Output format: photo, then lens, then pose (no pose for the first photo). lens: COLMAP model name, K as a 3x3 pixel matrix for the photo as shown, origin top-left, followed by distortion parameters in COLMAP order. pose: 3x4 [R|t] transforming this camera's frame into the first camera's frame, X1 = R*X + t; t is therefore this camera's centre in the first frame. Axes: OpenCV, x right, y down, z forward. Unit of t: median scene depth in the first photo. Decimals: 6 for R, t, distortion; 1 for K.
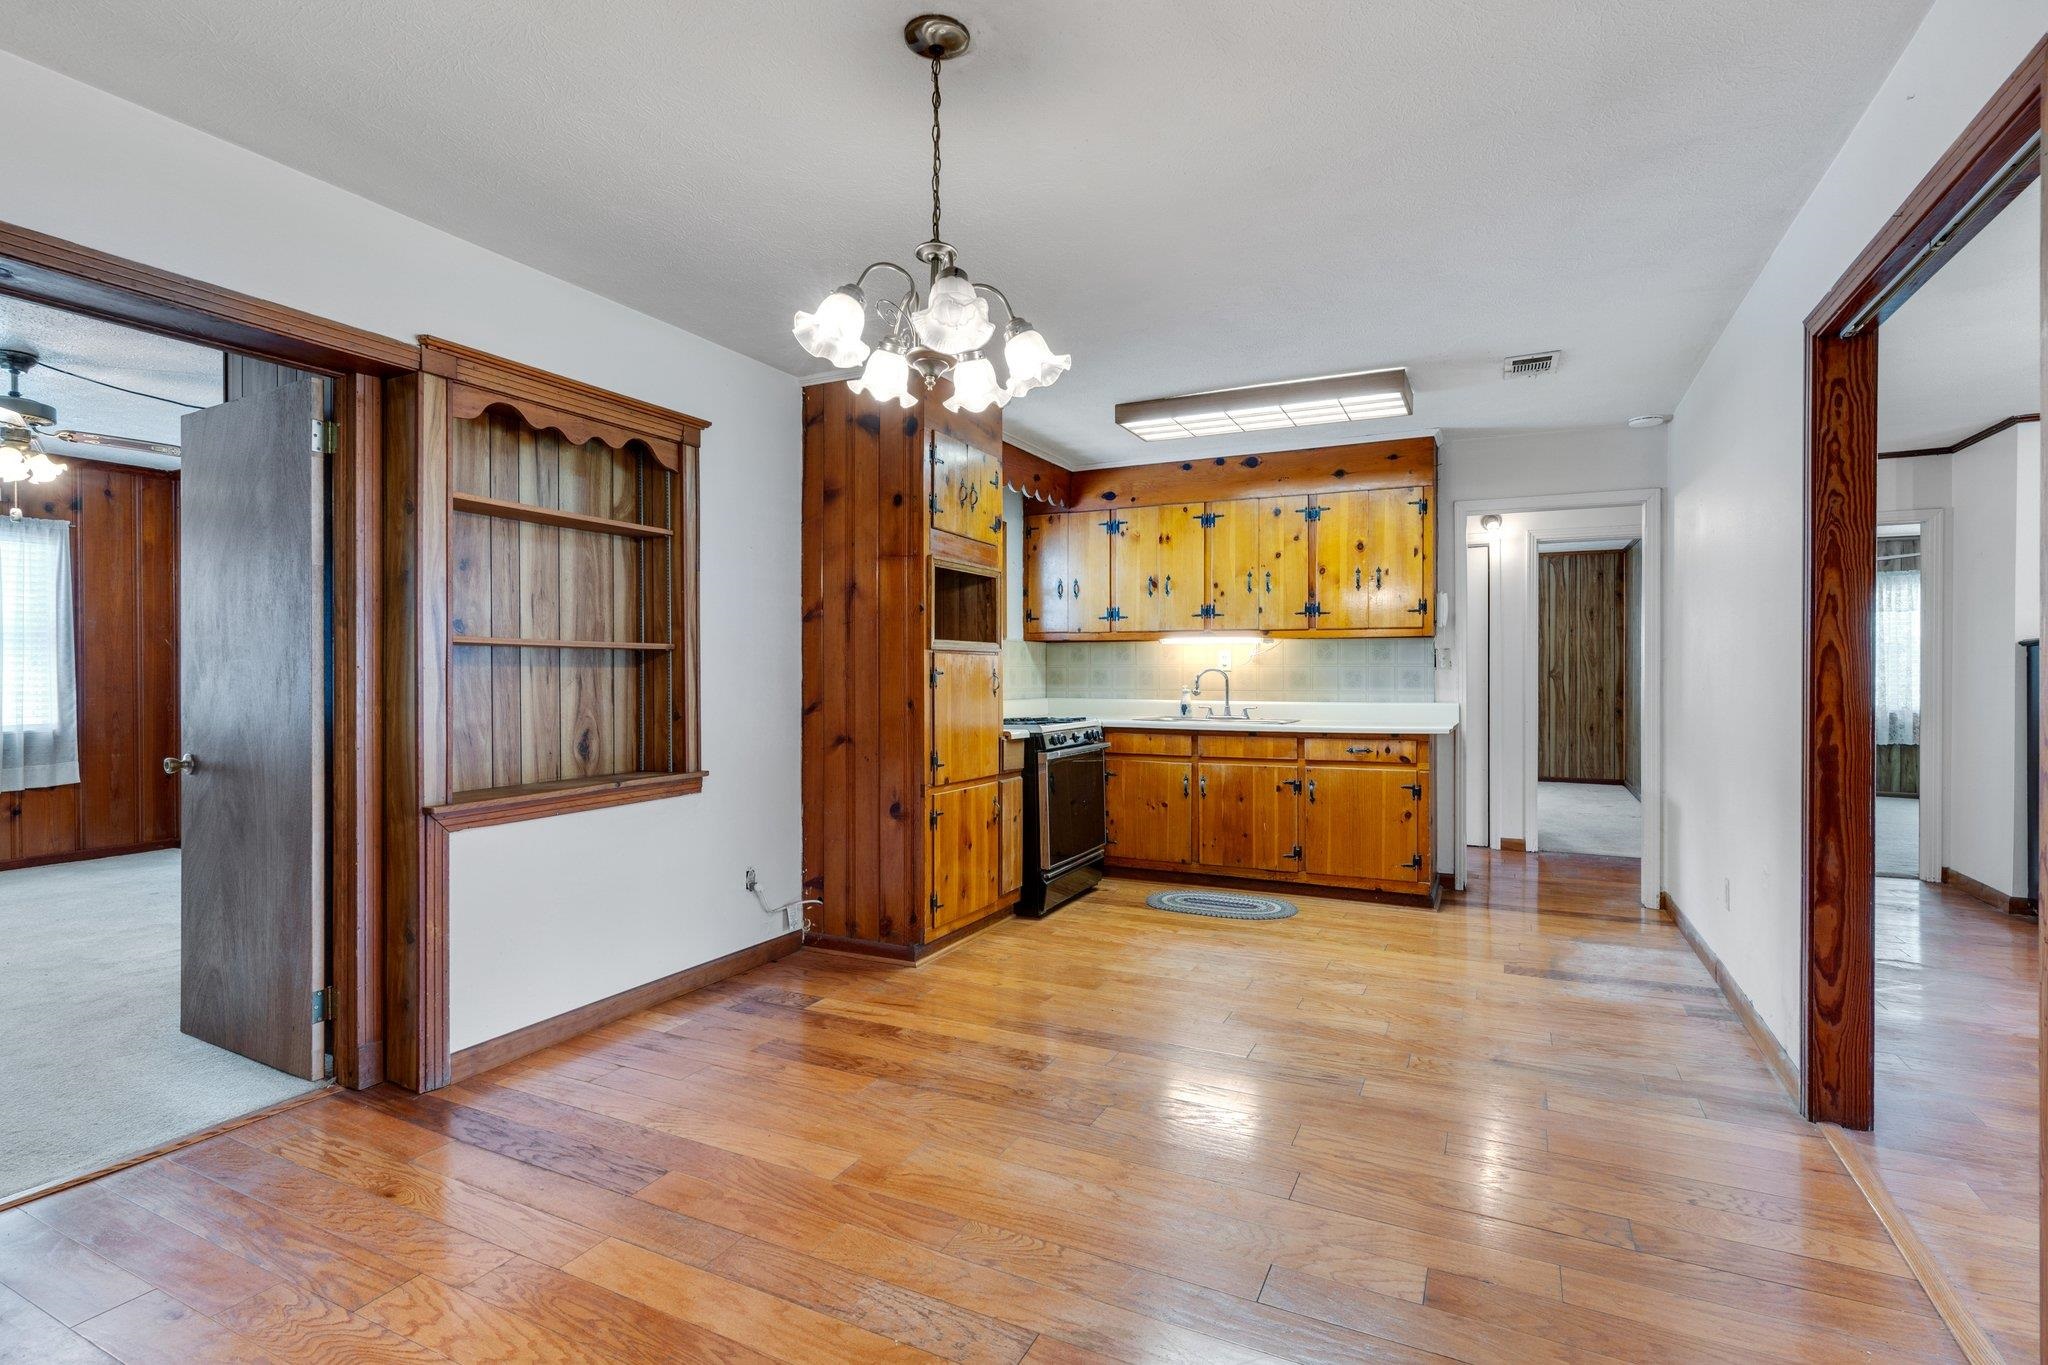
lens RADIAL K [[976.3, 0, 1016.4], [0, 976.3, 676.0], [0, 0, 1]] dist [0.001095, 0.000264]
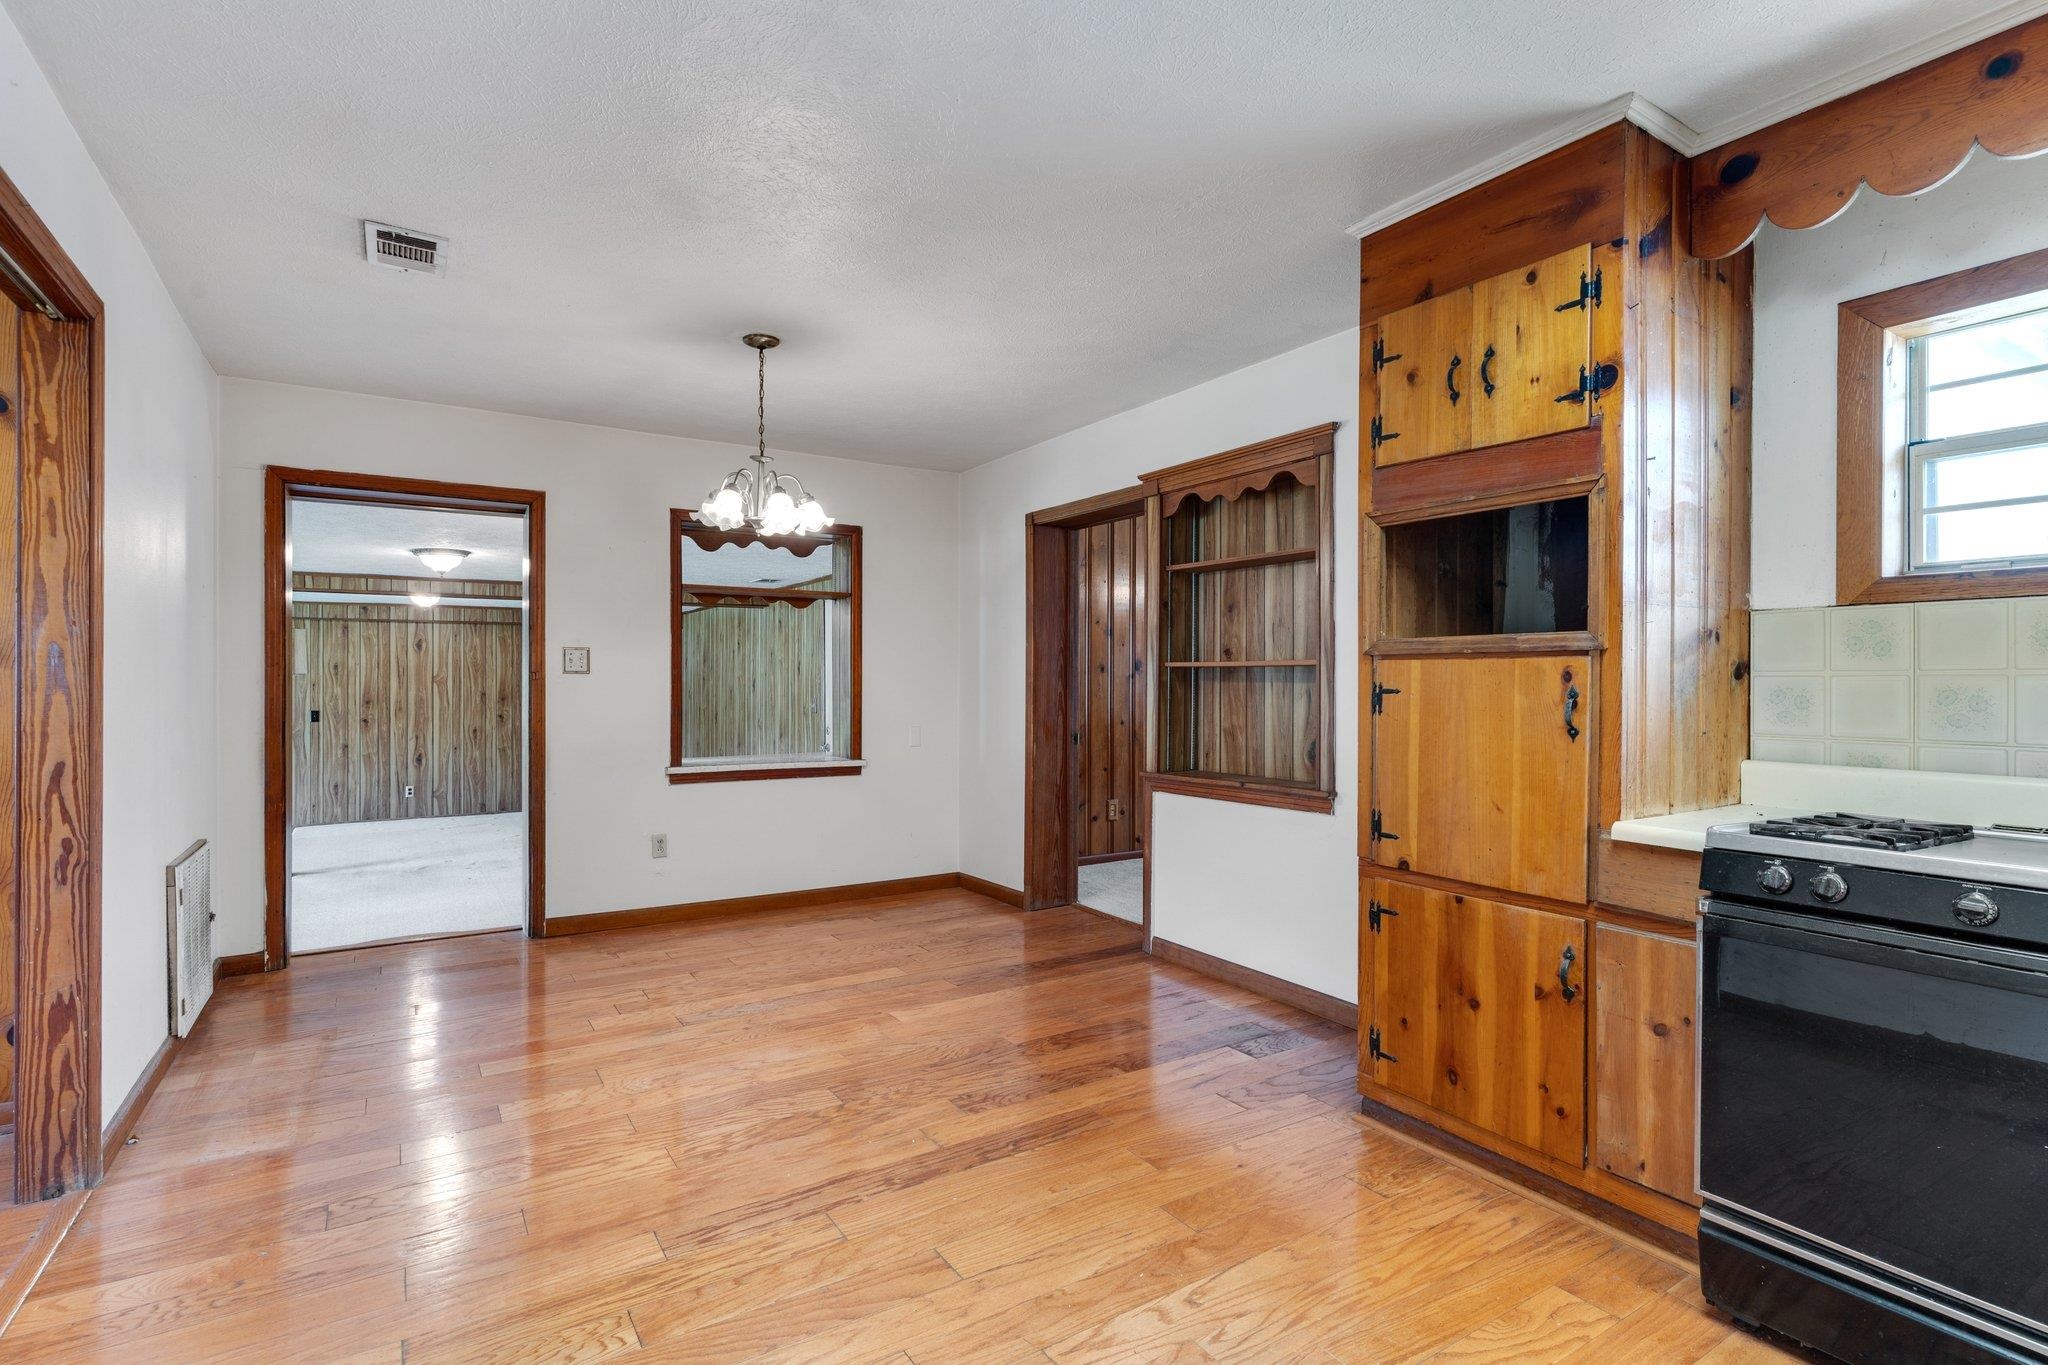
lens RADIAL K [[976.3, 0, 1022.9], [0, 976.3, 684.8], [0, 0, 1]] dist [0.001095, 0.000264]
pose [[-0.506044, 0.001783, -0.862506, 0.721038], [-0.004617, 0.999978, 0.004777, -0.011458], [0.862495, 0.006400, -0.506024, 1.357568]]
